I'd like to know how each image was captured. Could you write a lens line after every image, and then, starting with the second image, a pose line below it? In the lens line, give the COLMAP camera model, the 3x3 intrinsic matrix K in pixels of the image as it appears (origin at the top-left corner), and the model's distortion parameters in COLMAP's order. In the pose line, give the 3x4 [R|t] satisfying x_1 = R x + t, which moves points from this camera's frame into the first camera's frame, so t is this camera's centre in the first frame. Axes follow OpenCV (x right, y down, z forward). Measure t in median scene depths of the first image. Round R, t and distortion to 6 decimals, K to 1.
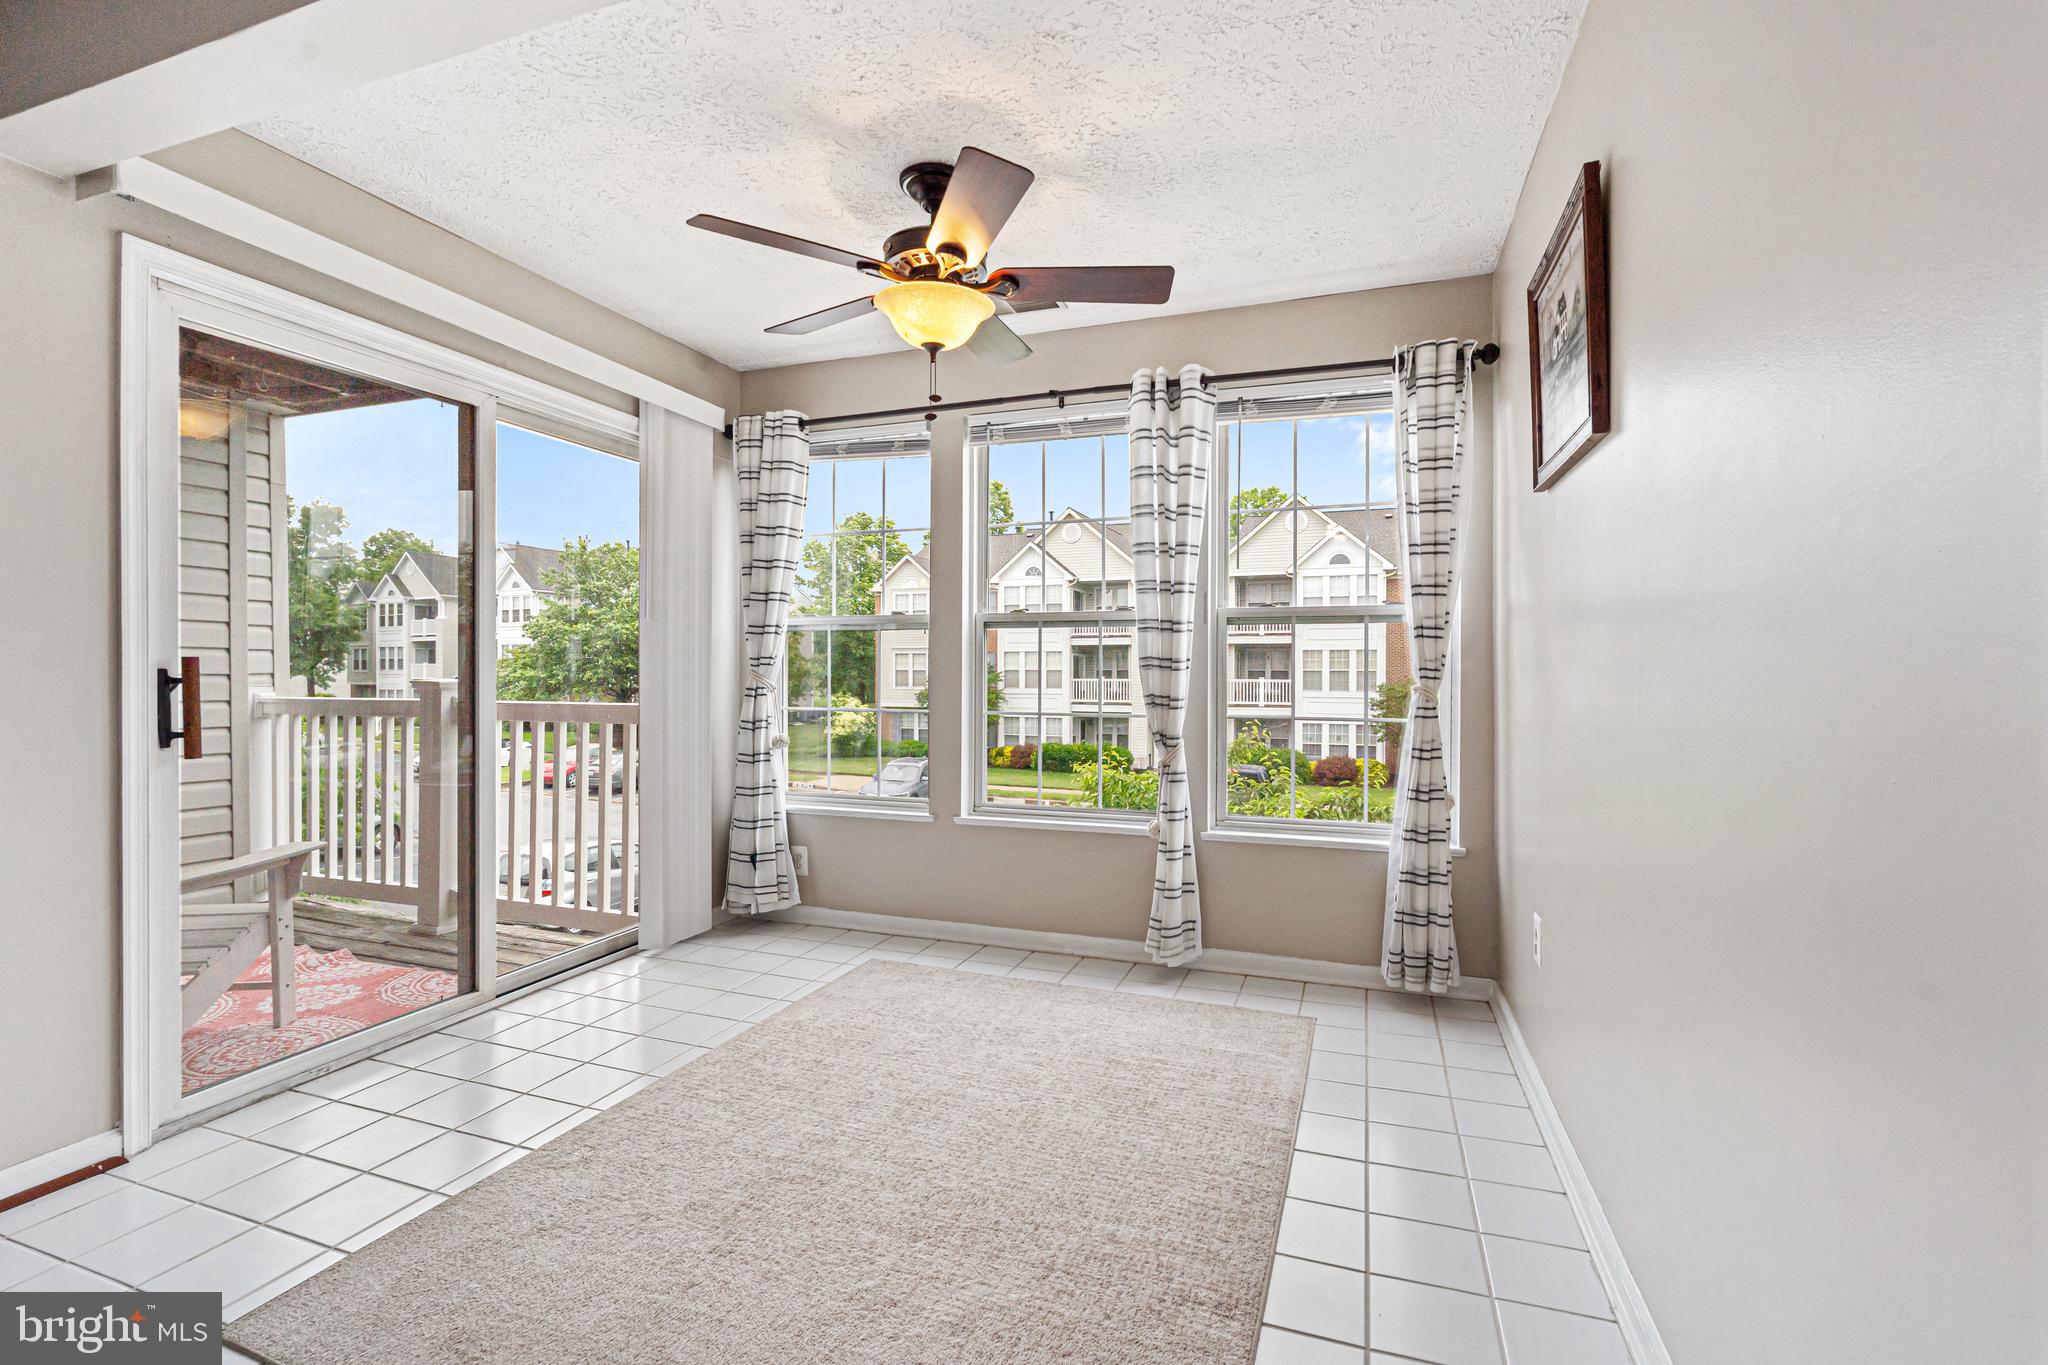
lens RADIAL K [[933.9, 0, 1024.1], [0, 933.9, 668.1], [0, 0, 1]] dist [-0.003100, 0.000077]
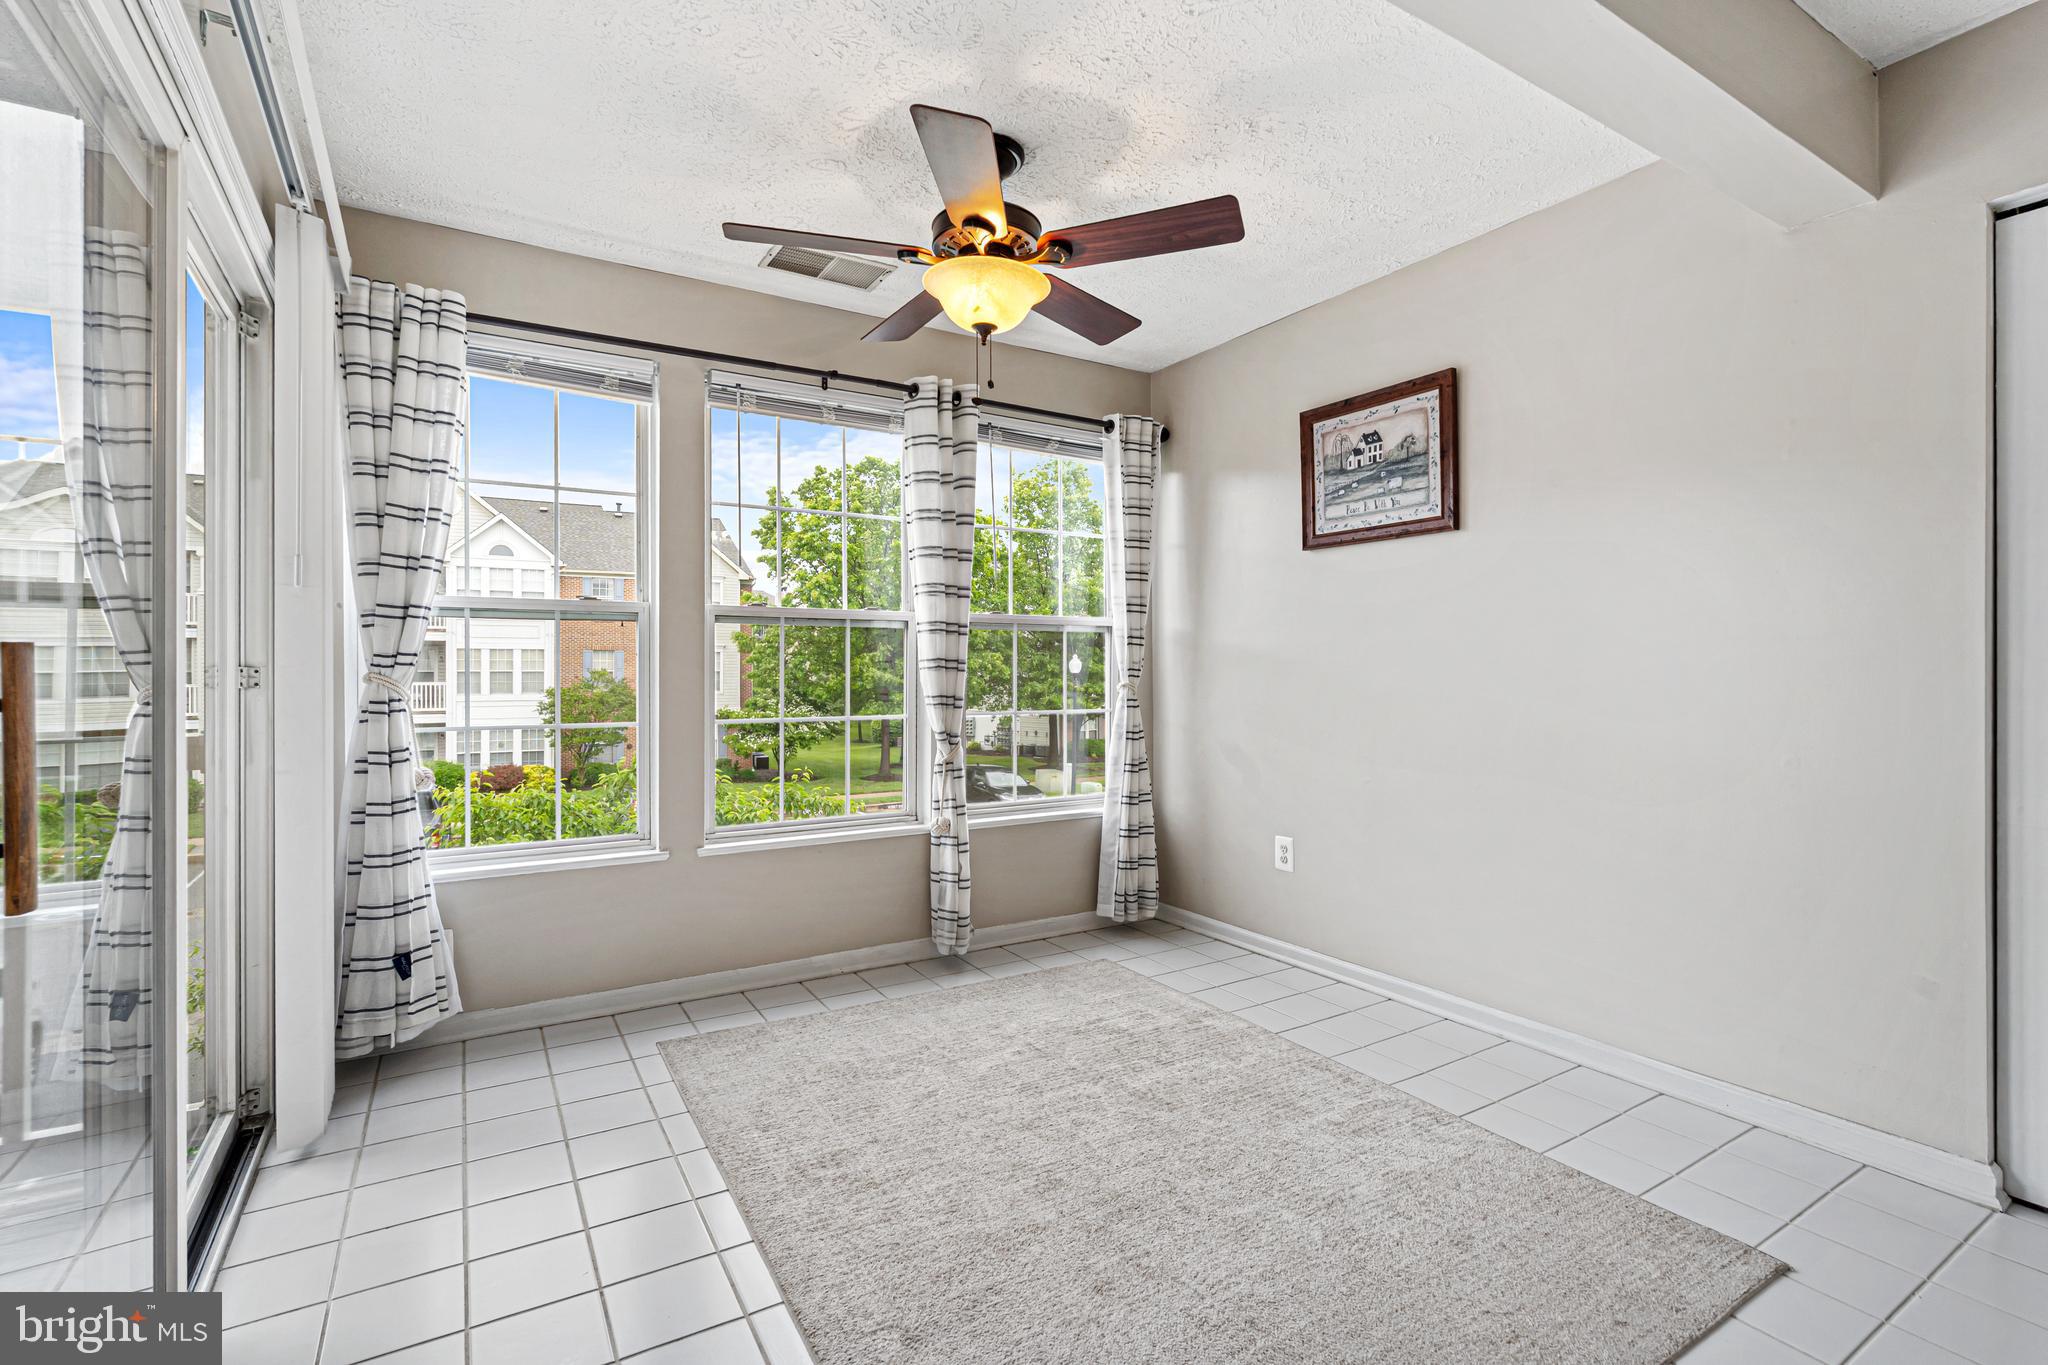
lens RADIAL K [[928.3, 0, 1021.8], [0, 928.3, 673.2], [0, 0, 1]] dist [-0.002867, 0.000252]
pose [[0.624025, -0.005001, 0.781388, -0.526449], [0.001155, 0.999984, 0.005478, -0.001271], [-0.781403, -0.002516, 0.624021, 0.254362]]
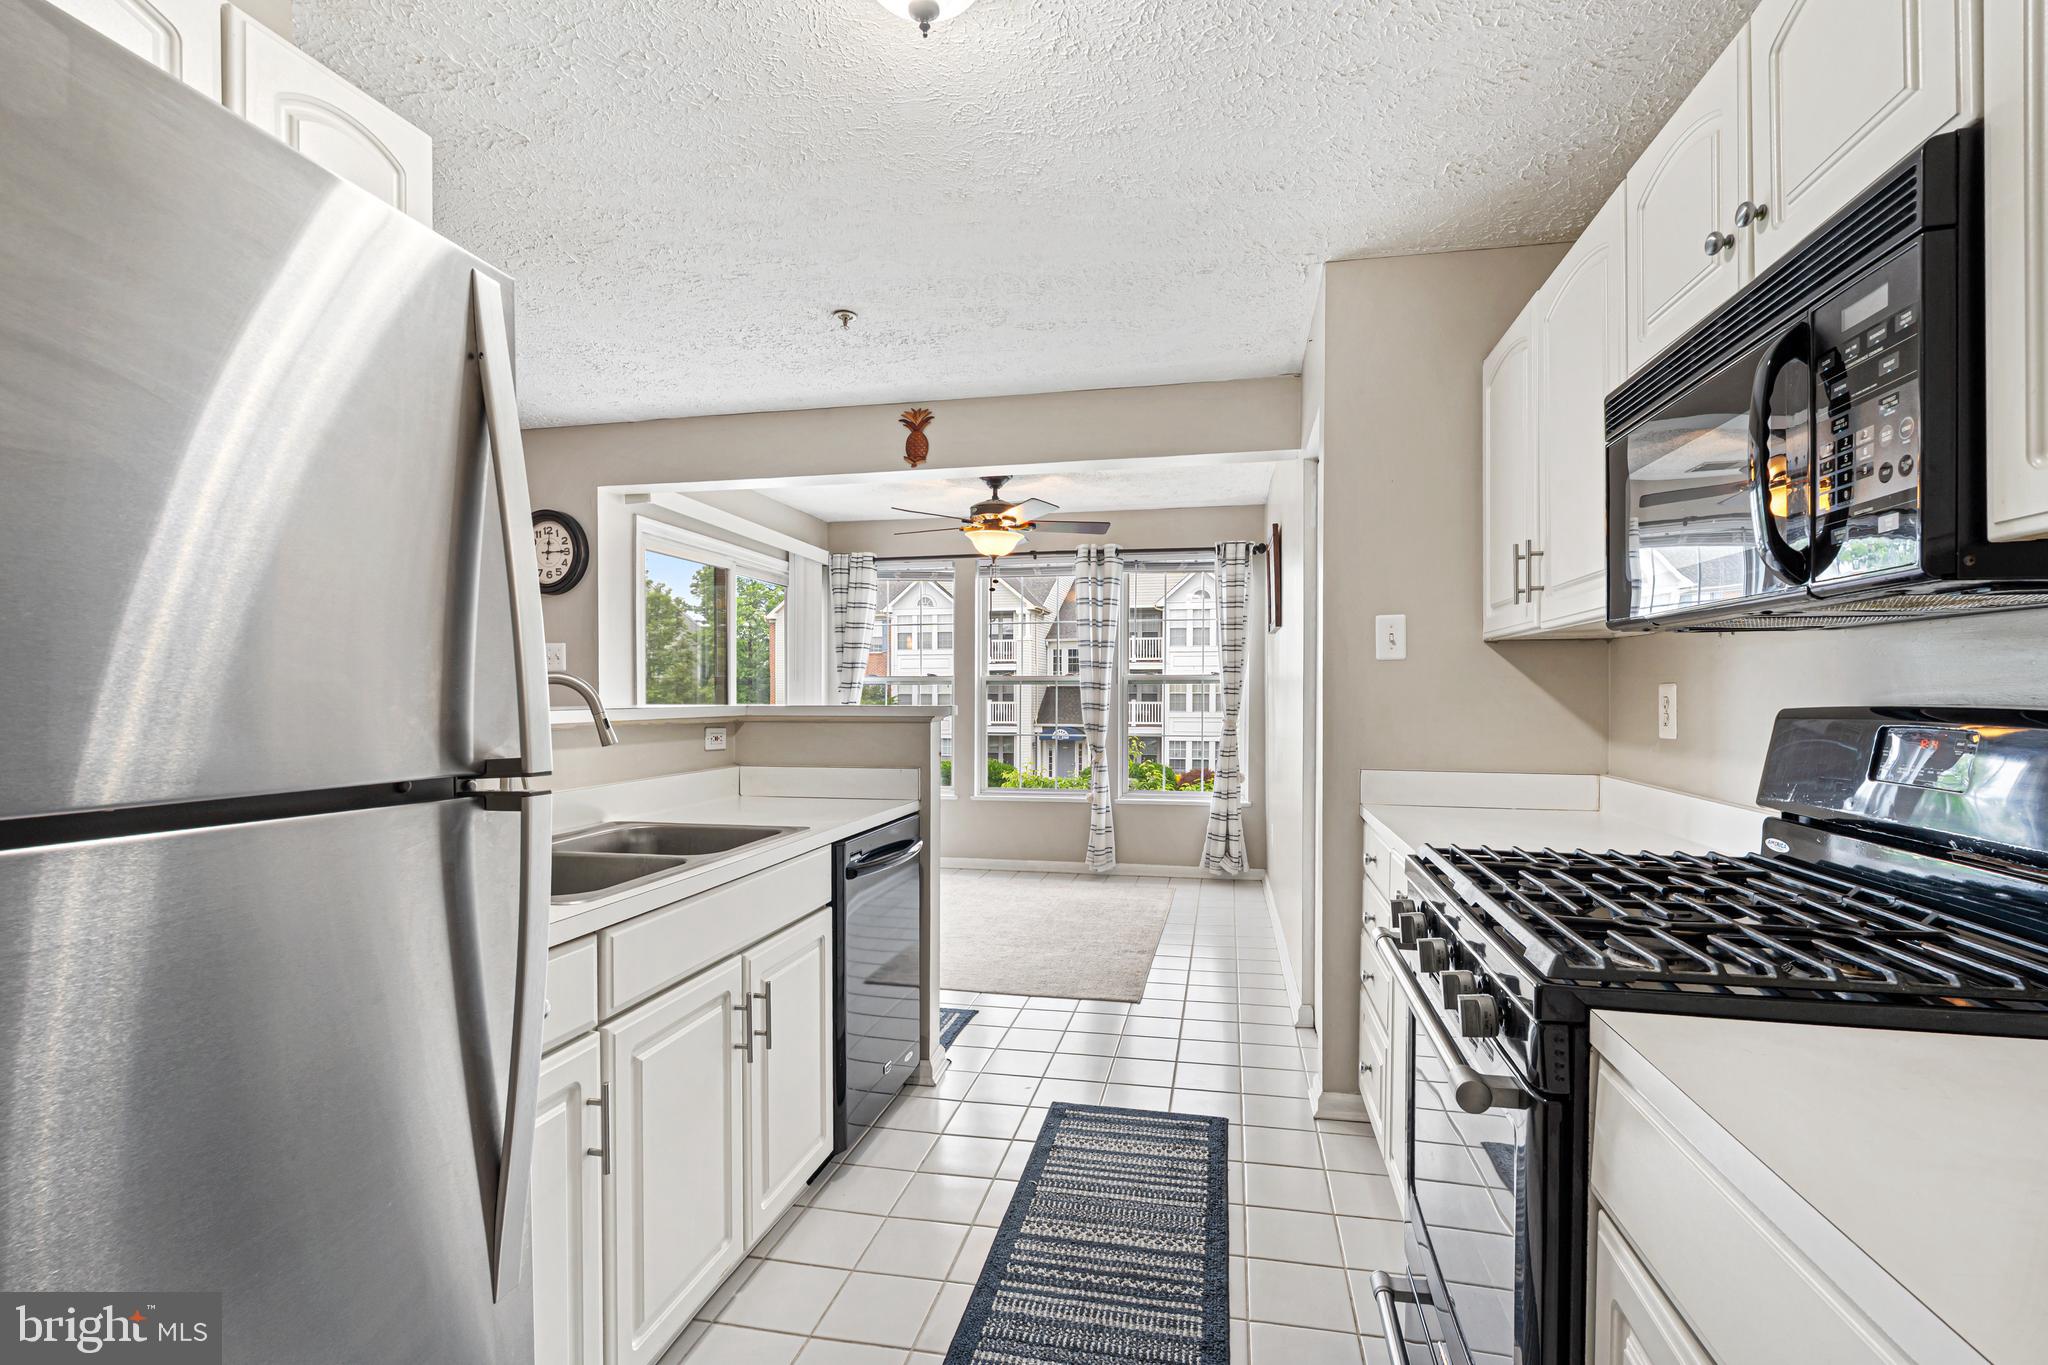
lens RADIAL K [[917.1, 0, 1040.0], [0, 917.1, 706.6], [0, 0, 1]] dist [-0.004976, 0.000405]
pose [[0.988819, -0.005204, 0.149032, -0.194235], [0.002375, 0.999814, 0.019152, -0.034329], [-0.149104, -0.018584, 0.988647, -0.653510]]
